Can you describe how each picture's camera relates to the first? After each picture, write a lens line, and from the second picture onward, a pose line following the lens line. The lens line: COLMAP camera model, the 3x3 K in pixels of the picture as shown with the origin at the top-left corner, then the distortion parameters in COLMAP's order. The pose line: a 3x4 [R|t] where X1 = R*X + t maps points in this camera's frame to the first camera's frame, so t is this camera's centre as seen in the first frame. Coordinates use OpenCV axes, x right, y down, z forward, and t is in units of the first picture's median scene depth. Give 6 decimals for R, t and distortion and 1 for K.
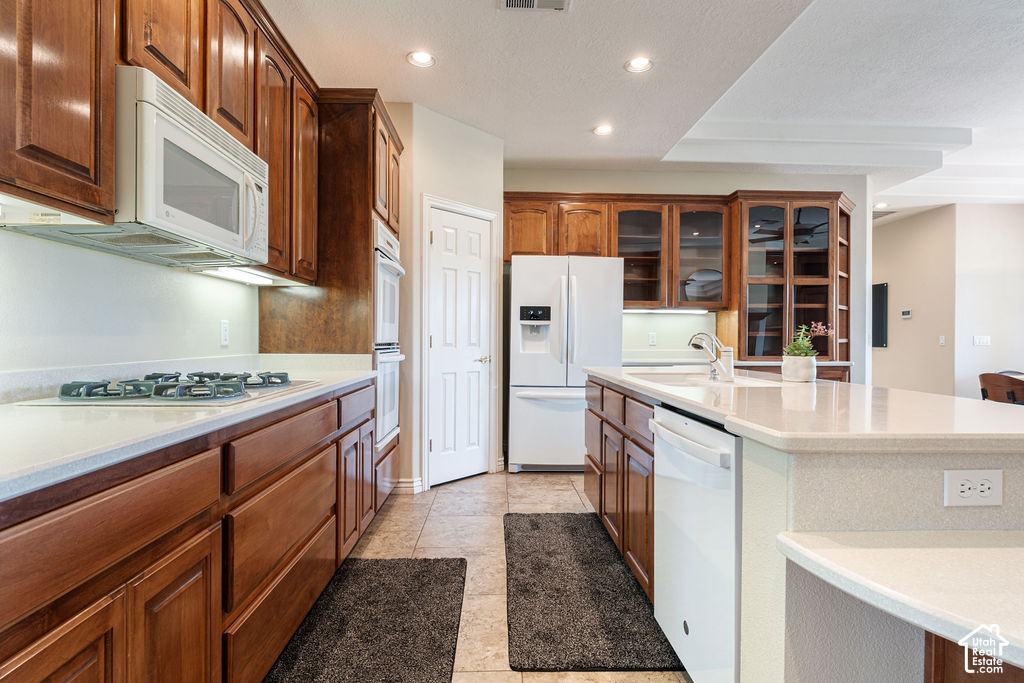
lens RADIAL K [[527.0, 0, 512.0], [0, 527.0, 341.5], [0, 0, 1]] dist [0.003456, 0.000504]
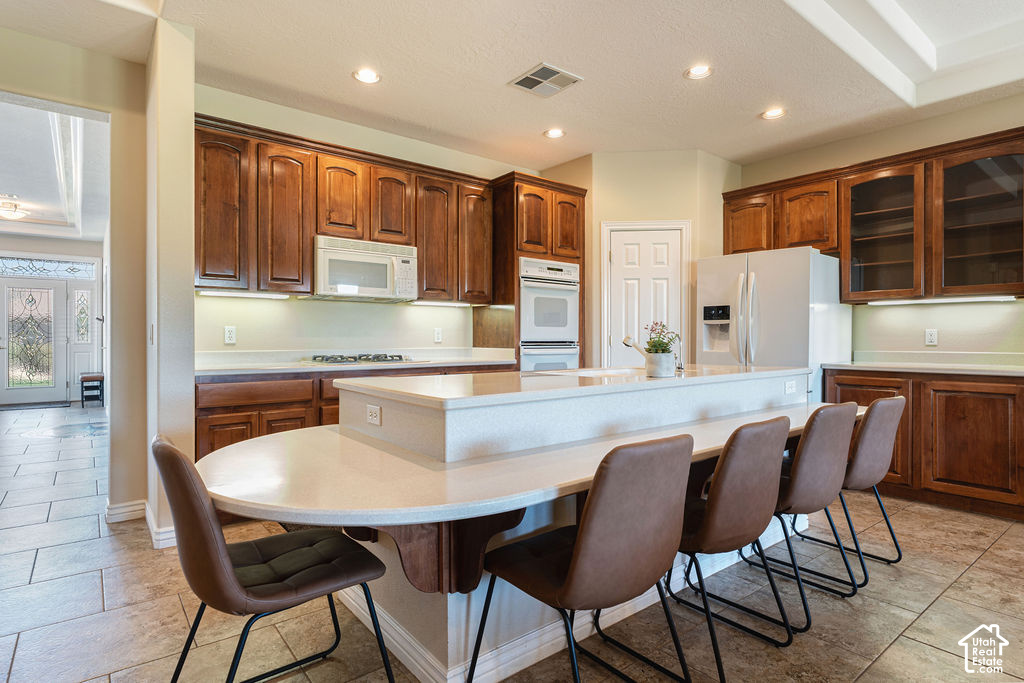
lens RADIAL K [[542.2, 0, 512.0], [0, 542.2, 341.5], [0, 0, 1]] dist [-0.001200, -0.000244]
pose [[0.590541, 0.001007, -0.807007, 0.654064], [-0.002683, 0.999996, -0.000716, 0.003723], [0.807004, 0.002589, 0.590541, 0.060446]]
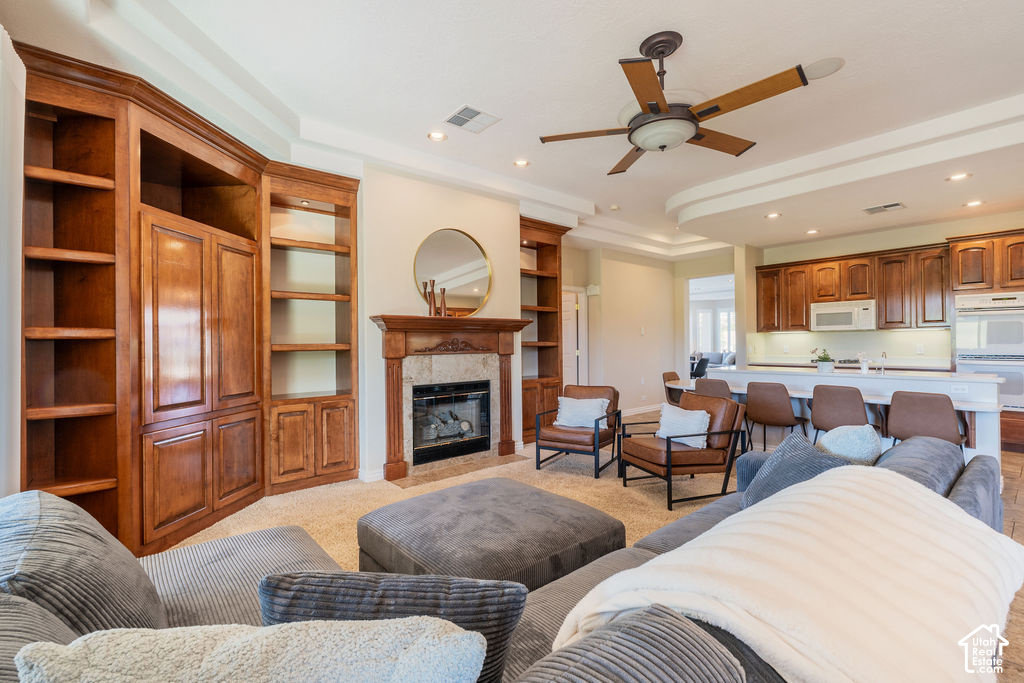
lens RADIAL K [[457.5, 0, 512.0], [0, 457.5, 341.5], [0, 0, 1]] dist [-0.002473, -0.000425]
pose [[-0.792049, 0.002900, -0.610451, 1.543102], [0.004844, 0.999987, -0.001534, -0.037326], [0.610439, -0.004172, -0.792053, 0.931184]]
